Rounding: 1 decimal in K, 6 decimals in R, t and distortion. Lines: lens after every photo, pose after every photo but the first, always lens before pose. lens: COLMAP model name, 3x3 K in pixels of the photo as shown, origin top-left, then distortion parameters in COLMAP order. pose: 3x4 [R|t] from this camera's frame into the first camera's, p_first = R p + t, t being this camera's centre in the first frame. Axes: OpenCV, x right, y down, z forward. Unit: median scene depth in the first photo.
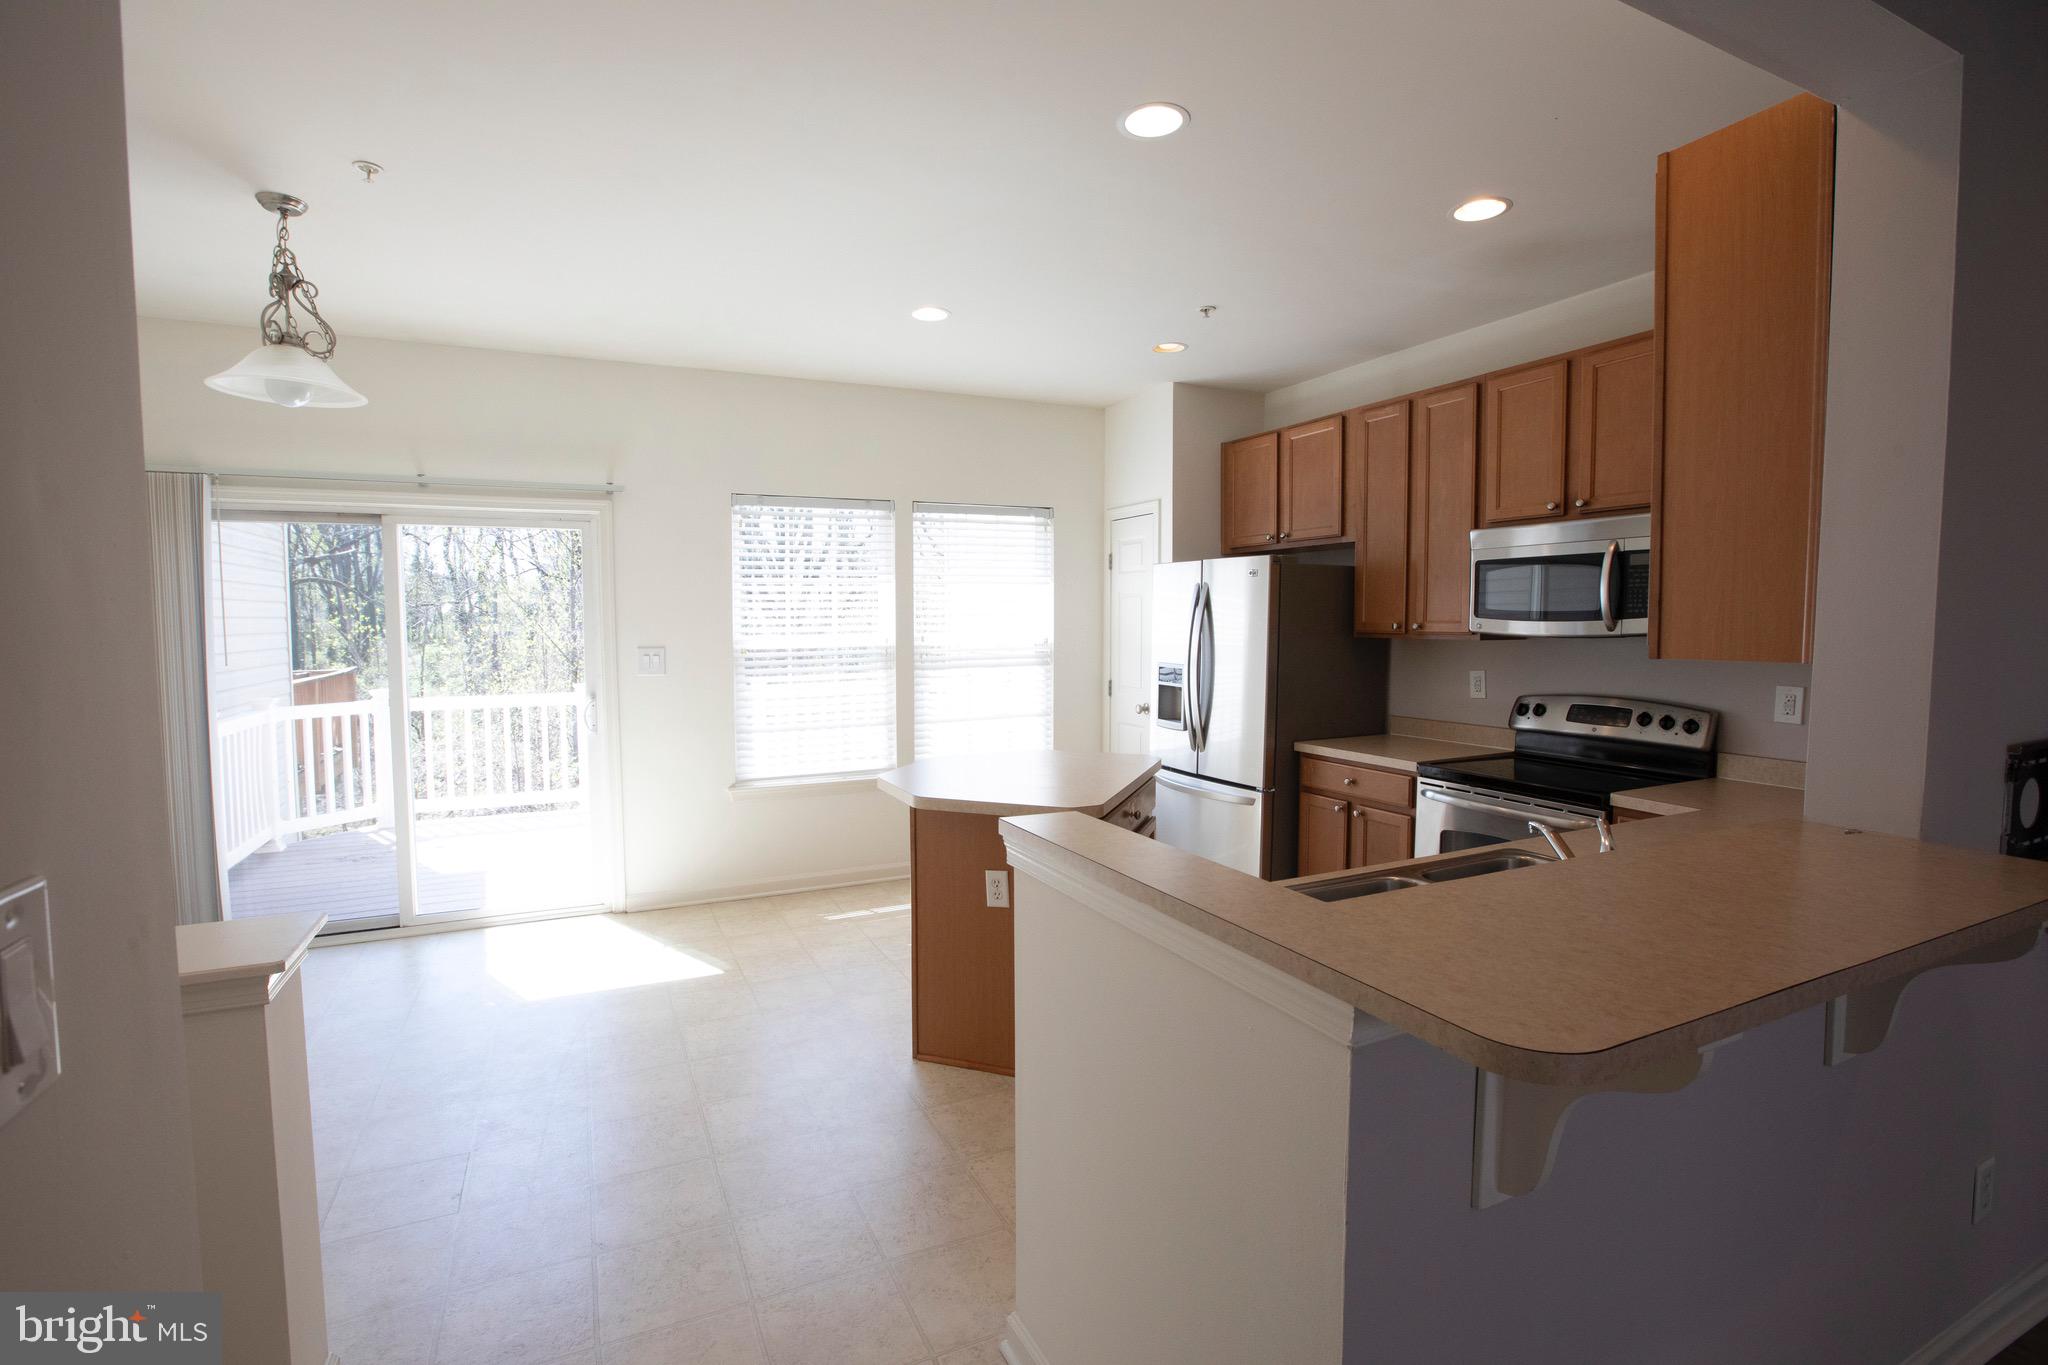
lens RADIAL K [[932.3, 0, 1011.6], [0, 932.3, 675.9], [0, 0, 1]] dist [-0.063812, 0.028165]
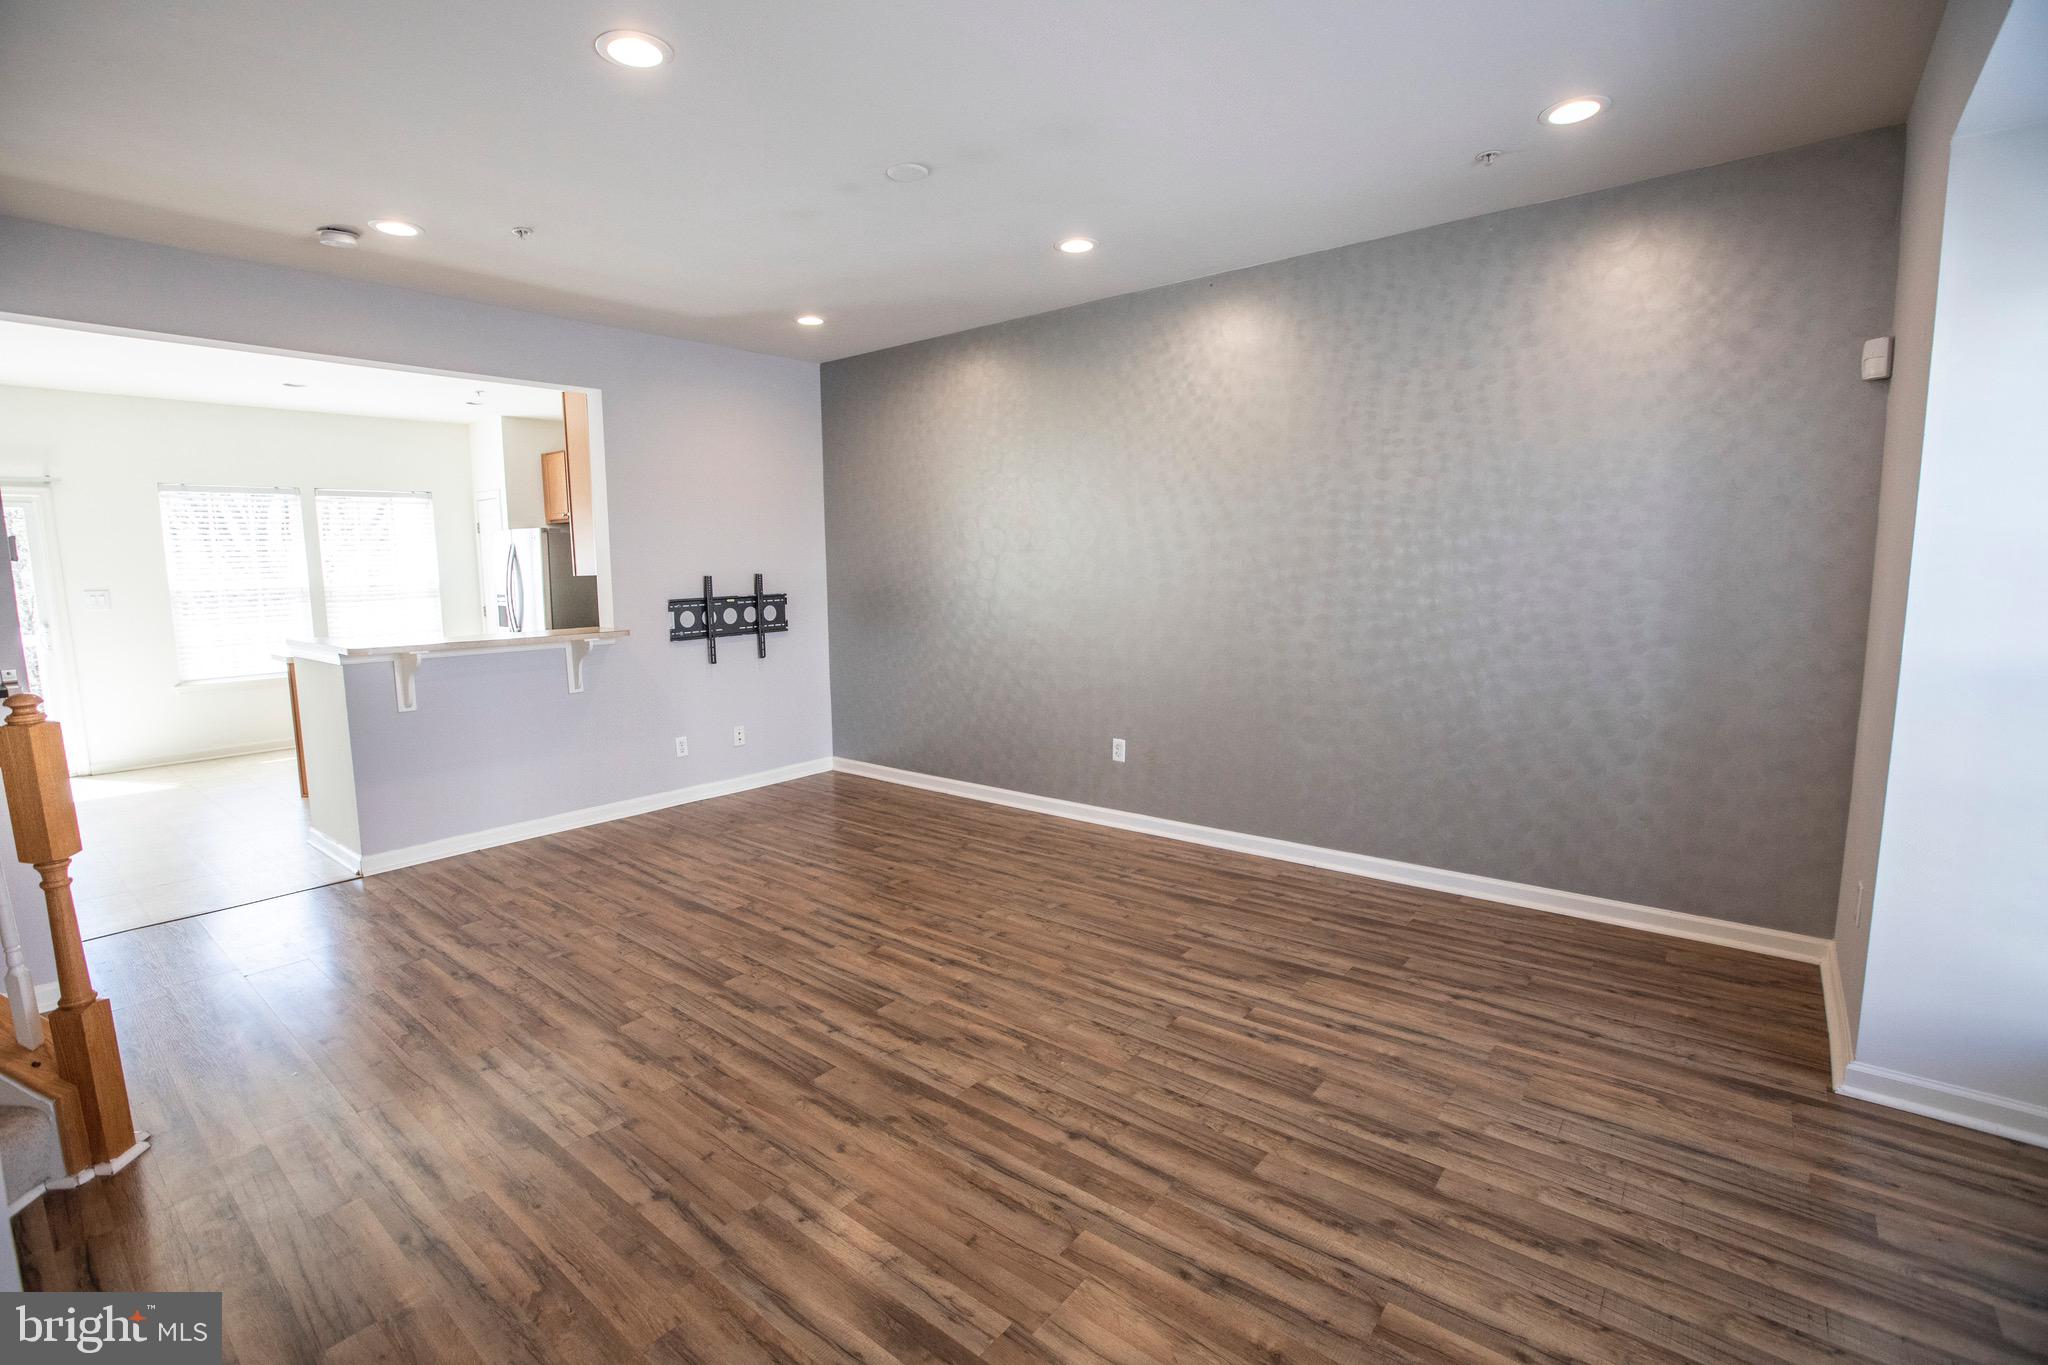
lens RADIAL K [[926.3, 0, 1011.5], [0, 926.3, 676.4], [0, 0, 1]] dist [-0.066130, 0.027792]
pose [[0.902415, -0.060842, 0.426550, 0.326898], [0.036366, 0.997203, 0.065302, 0.071354], [-0.429330, -0.043417, 0.902104, -0.960238]]
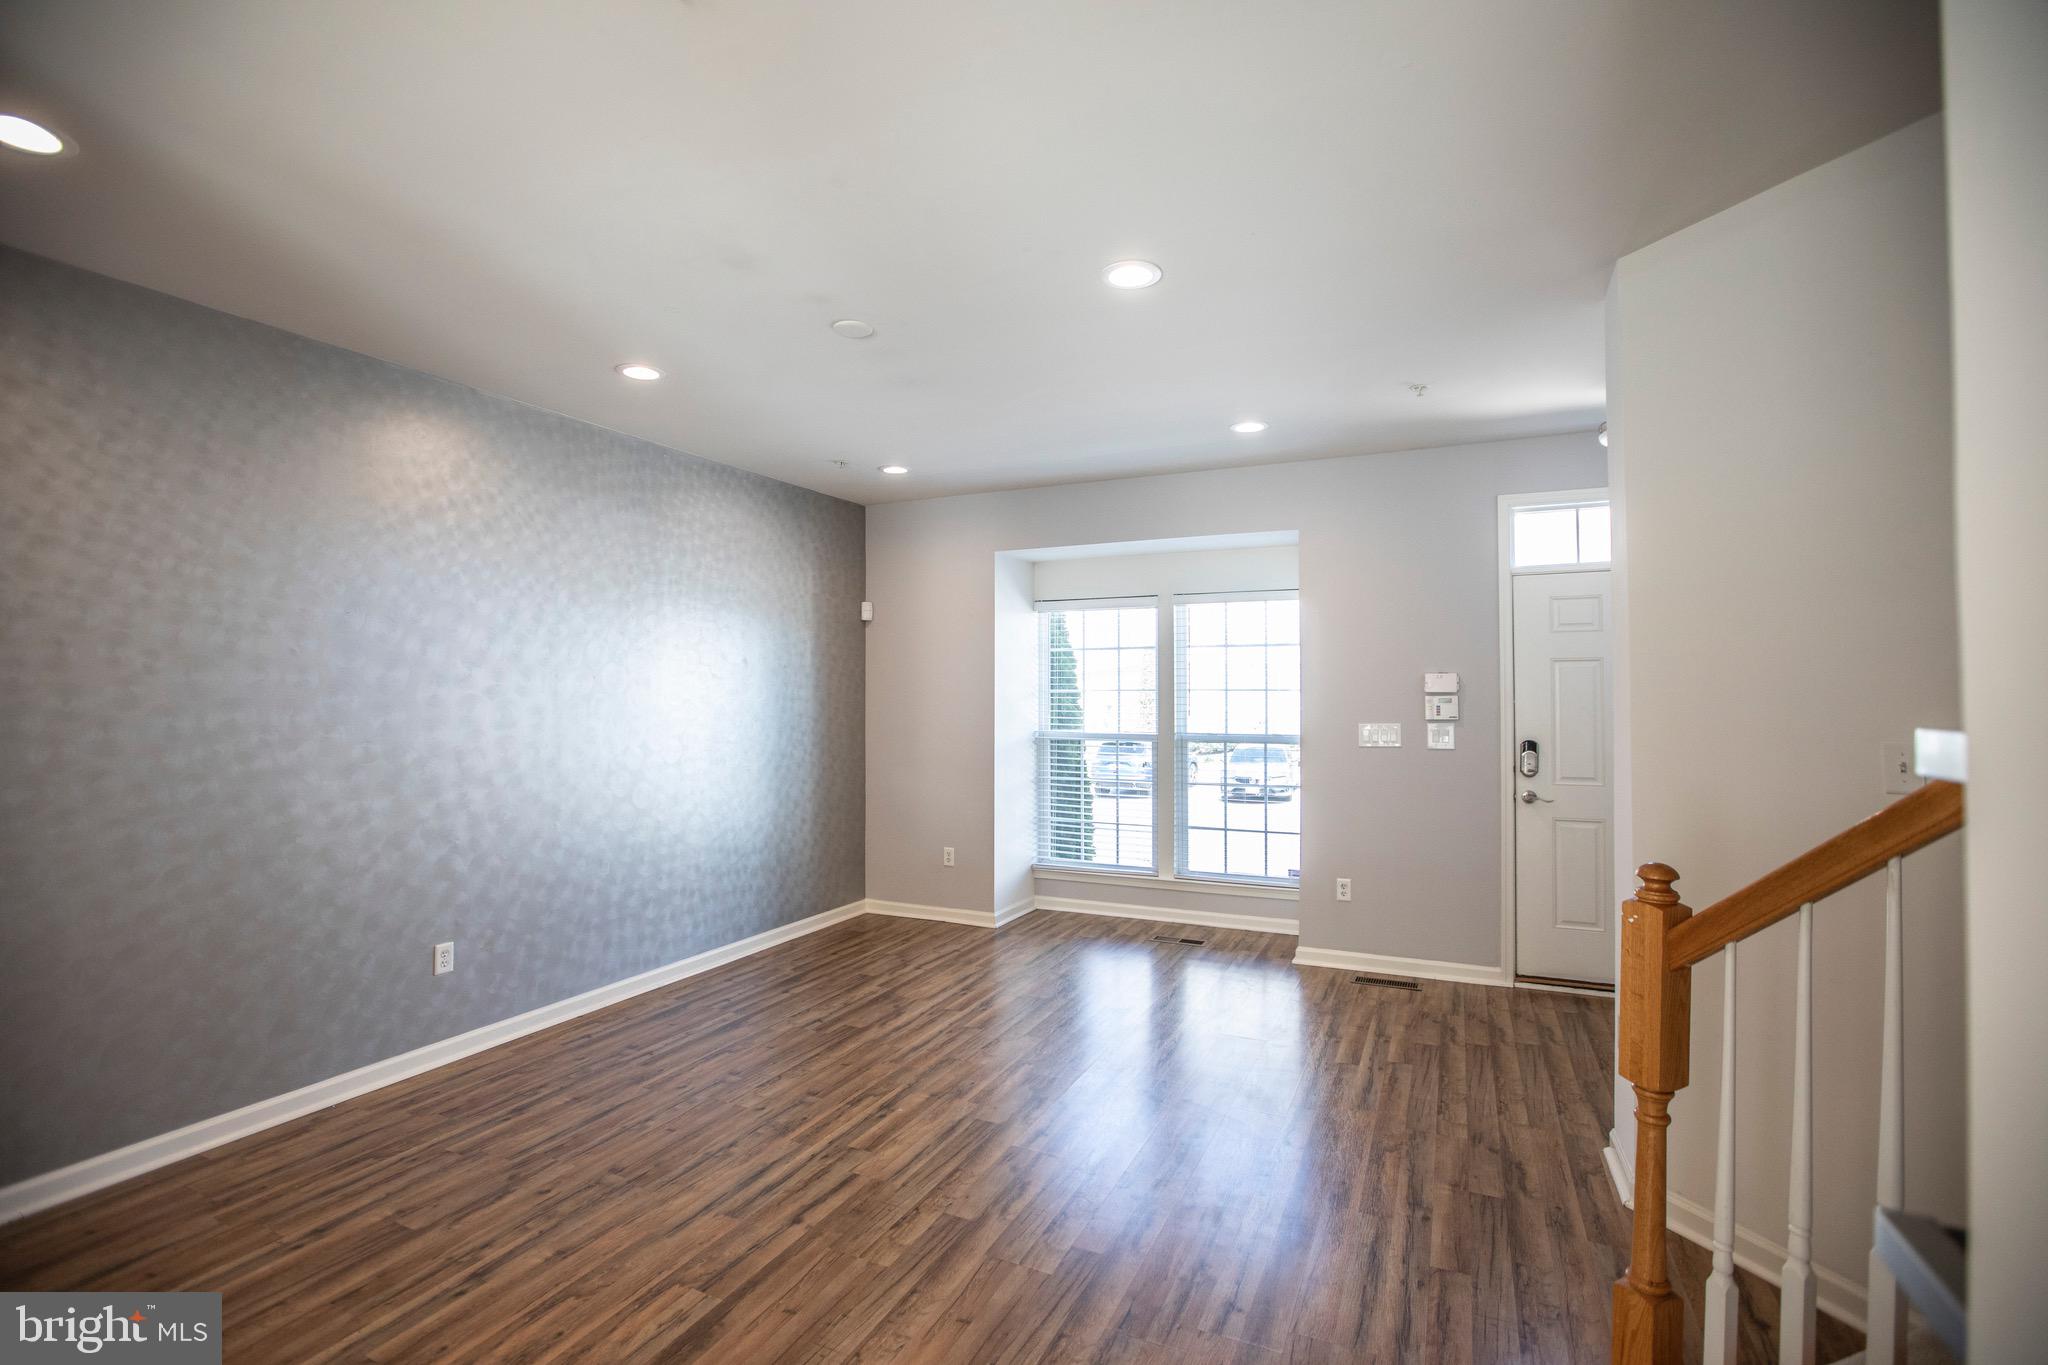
lens RADIAL K [[926.3, 0, 1011.5], [0, 926.3, 676.4], [0, 0, 1]] dist [-0.066130, 0.027792]
pose [[-0.629464, 0.022381, 0.776707, -0.071308], [0.054247, 0.998412, 0.015193, -0.006061], [-0.775134, 0.051698, -0.629679, 0.133114]]
